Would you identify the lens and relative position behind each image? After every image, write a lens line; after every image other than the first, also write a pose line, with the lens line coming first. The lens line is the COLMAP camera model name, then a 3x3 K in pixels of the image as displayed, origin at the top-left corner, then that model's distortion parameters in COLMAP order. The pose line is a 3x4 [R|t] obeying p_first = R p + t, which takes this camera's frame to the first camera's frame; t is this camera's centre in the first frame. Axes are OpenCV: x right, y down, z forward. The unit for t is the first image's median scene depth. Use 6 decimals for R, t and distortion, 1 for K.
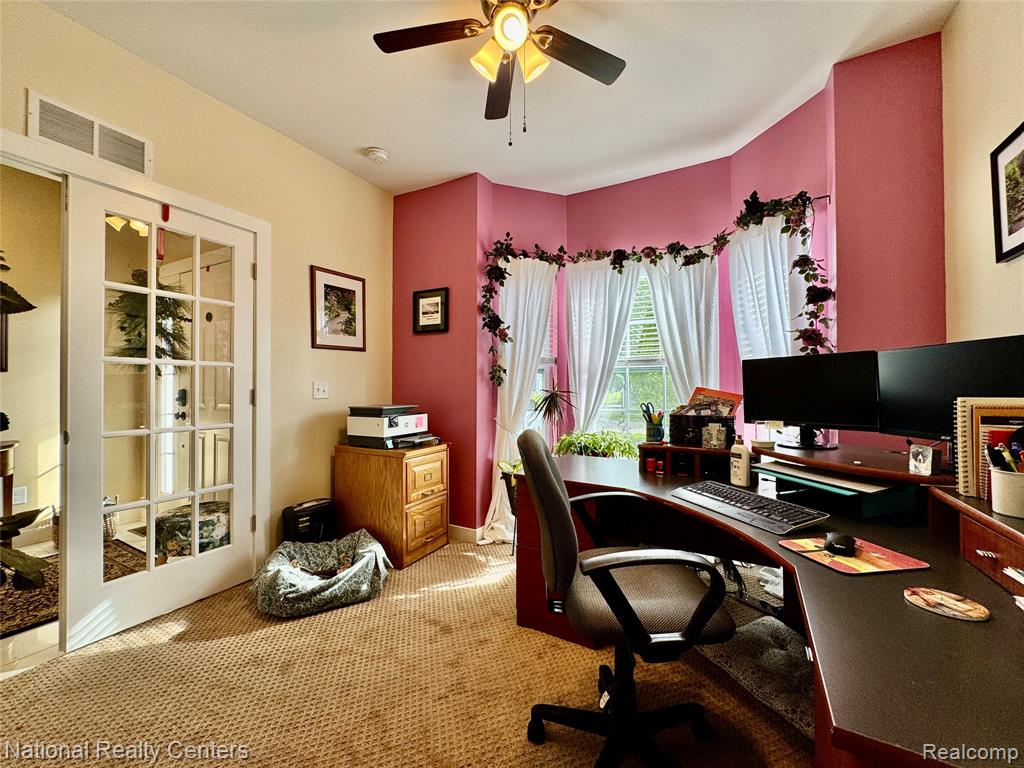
lens RADIAL K [[408.5, 0, 512.3], [0, 408.5, 386.6], [0, 0, 1]] dist [-0.004469, 0.000993]
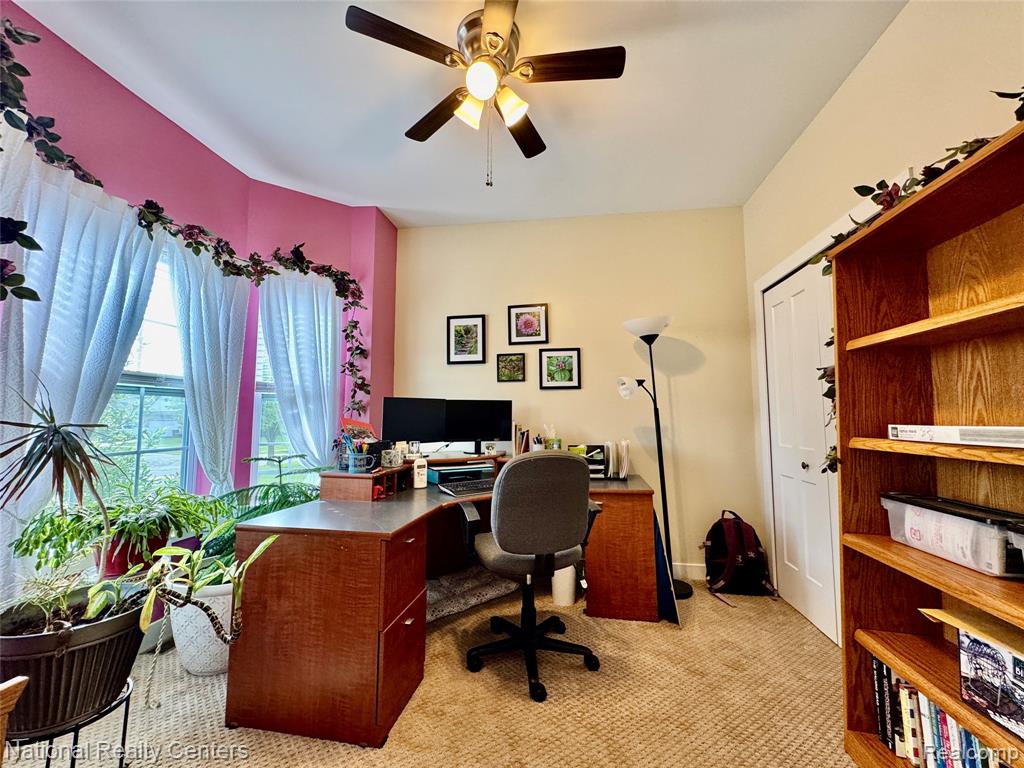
lens RADIAL K [[408.5, 0, 510.5], [0, 408.5, 381.8], [0, 0, 1]] dist [-0.004469, 0.000993]
pose [[-0.343812, 0.080811, 0.935555, -0.738104], [-0.018212, 0.995529, -0.092684, -0.003622], [-0.938862, -0.048904, -0.340803, 0.971676]]
